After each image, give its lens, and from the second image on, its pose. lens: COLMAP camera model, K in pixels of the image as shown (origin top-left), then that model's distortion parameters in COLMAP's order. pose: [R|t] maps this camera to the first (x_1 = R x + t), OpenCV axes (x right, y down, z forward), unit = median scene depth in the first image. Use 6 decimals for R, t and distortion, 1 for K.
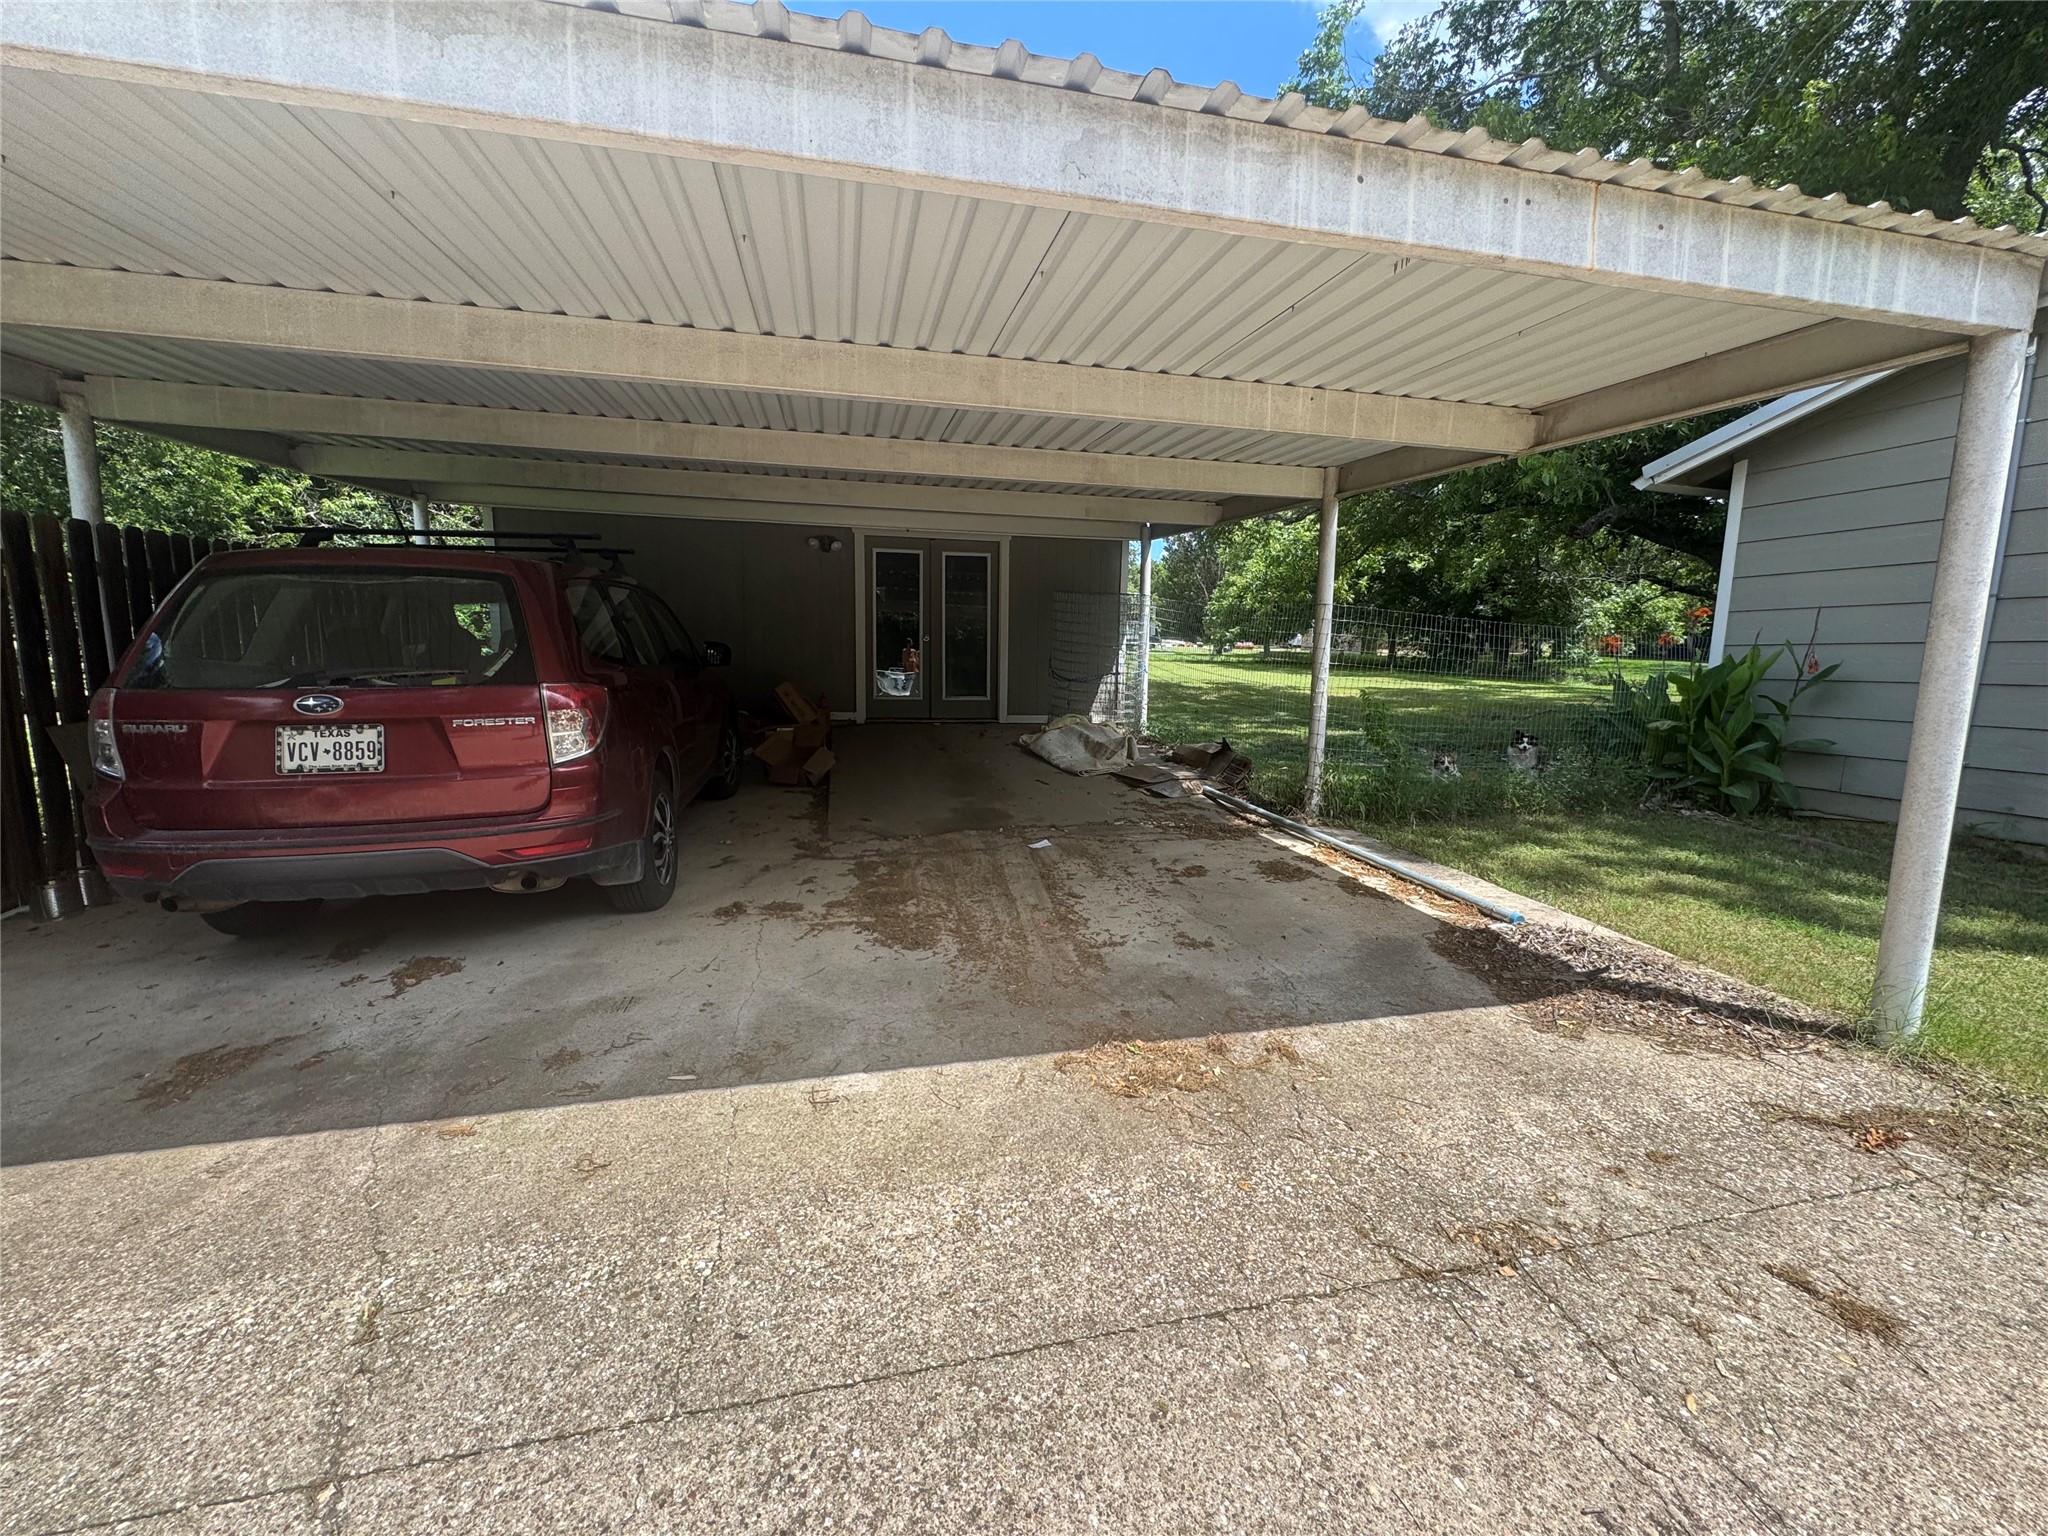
lens RADIAL K [[814.0, 0, 1023.9], [0, 814.0, 759.0], [0, 0, 1]] dist [-0.004977, 0.000529]
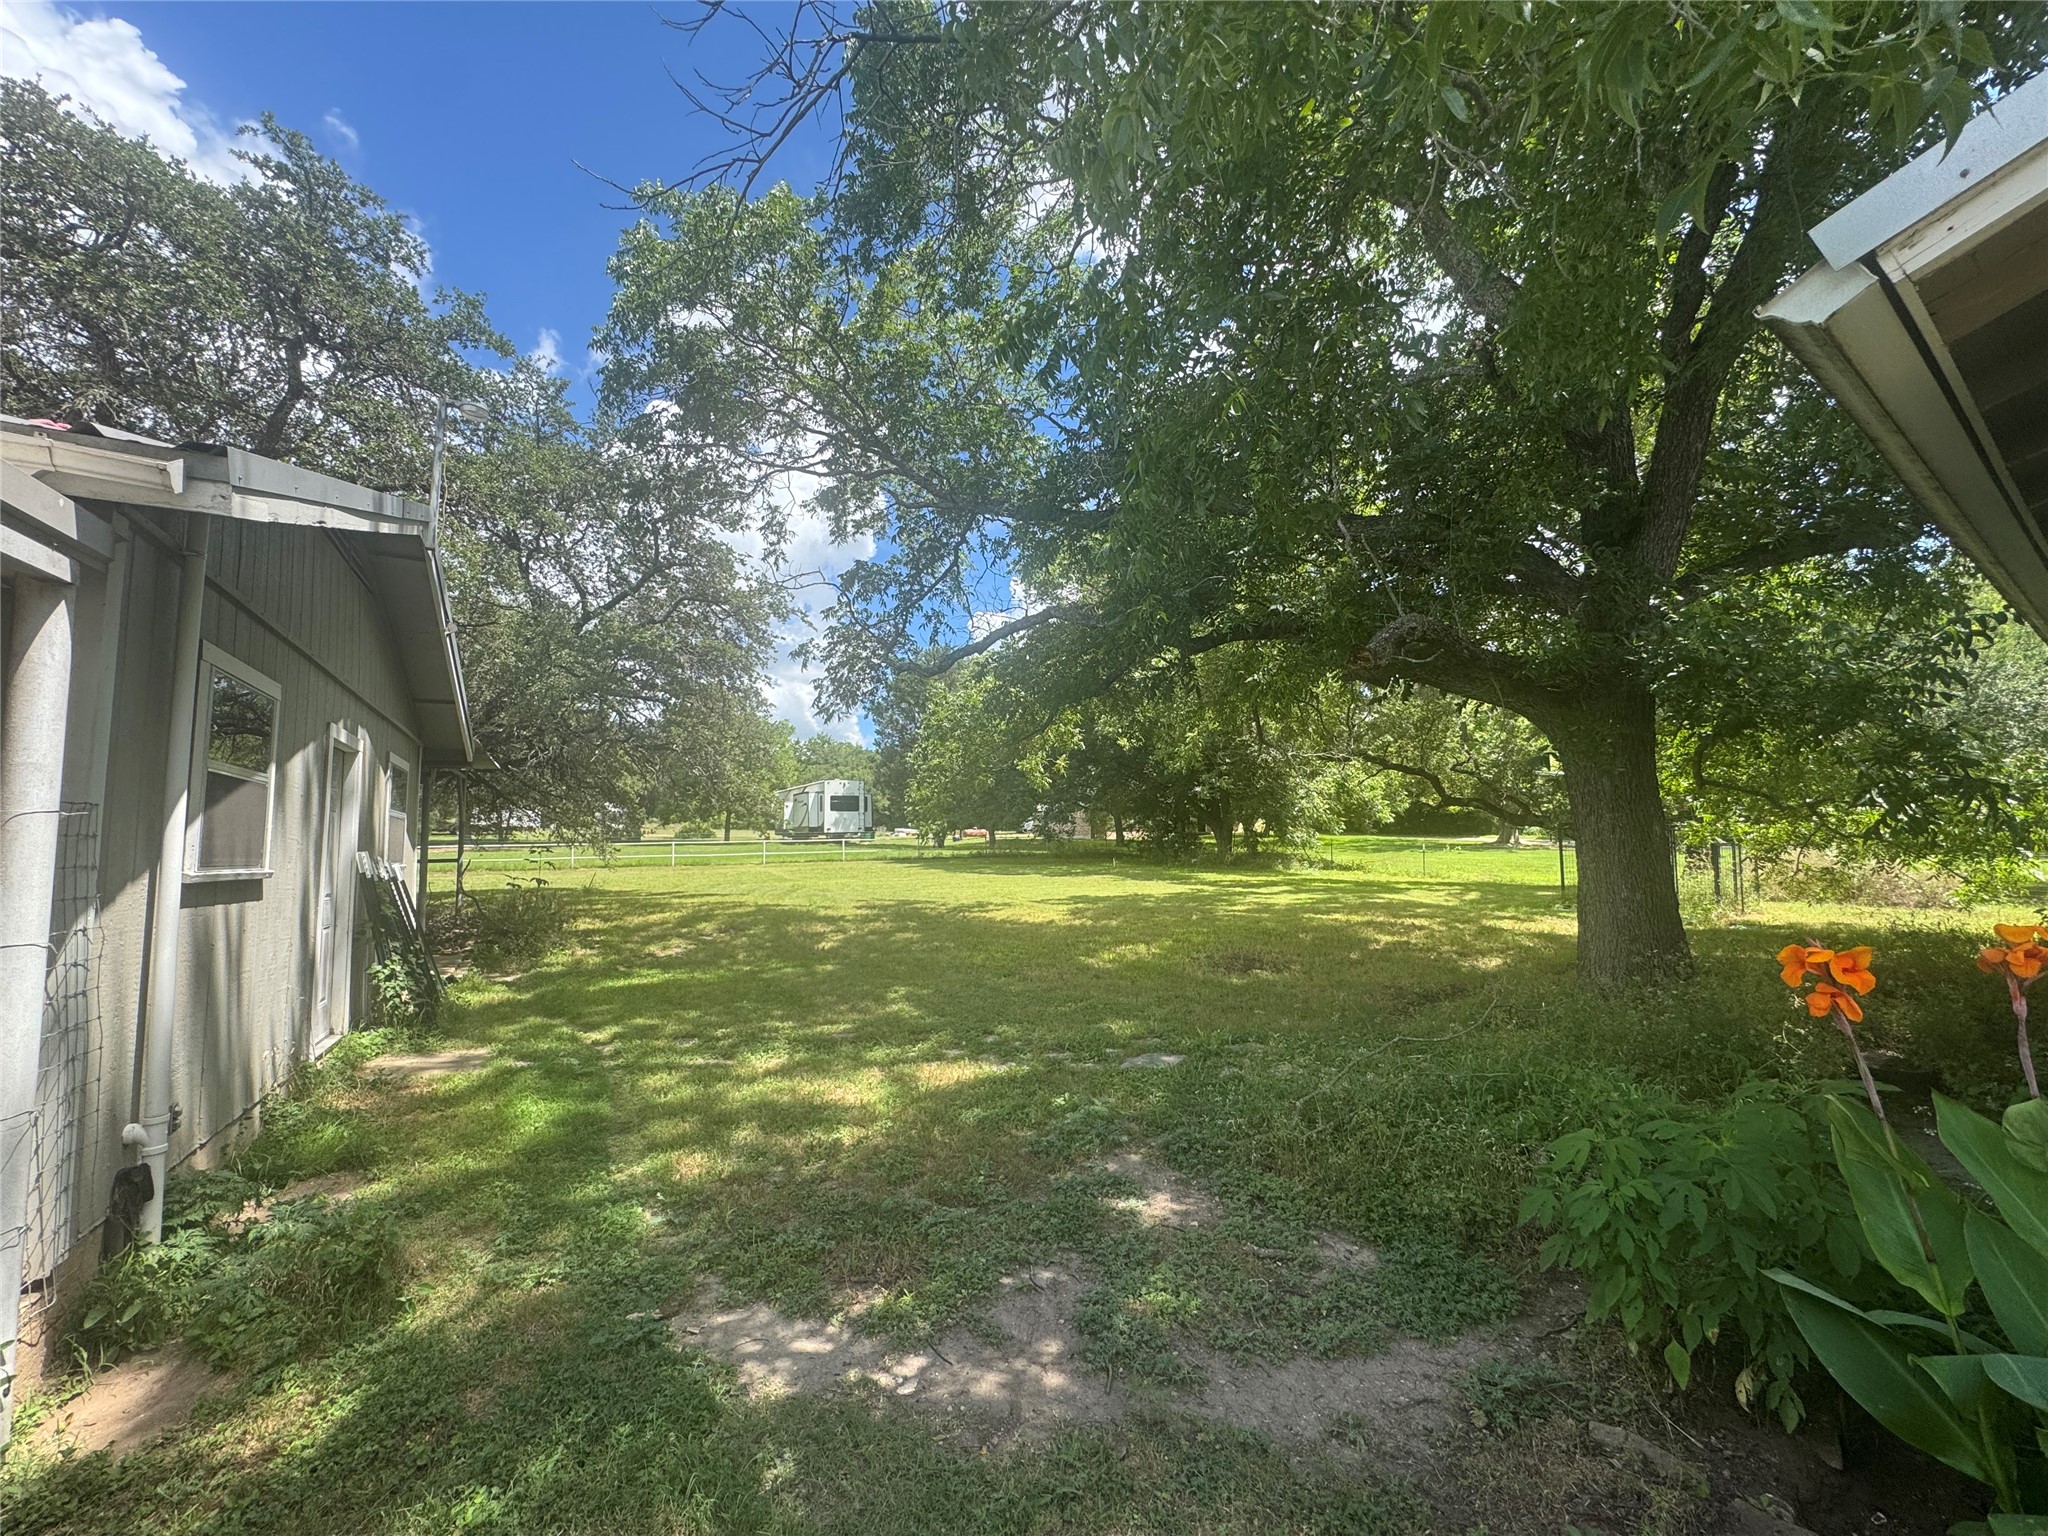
lens RADIAL K [[814.0, 0, 1020.0], [0, 814.0, 761.7], [0, 0, 1]] dist [-0.004977, 0.000529]
pose [[0.957073, -0.005936, 0.289786, 0.694804], [0.069610, 0.975237, -0.209923, -0.257668], [-0.281363, 0.221084, 0.933786, 1.287462]]
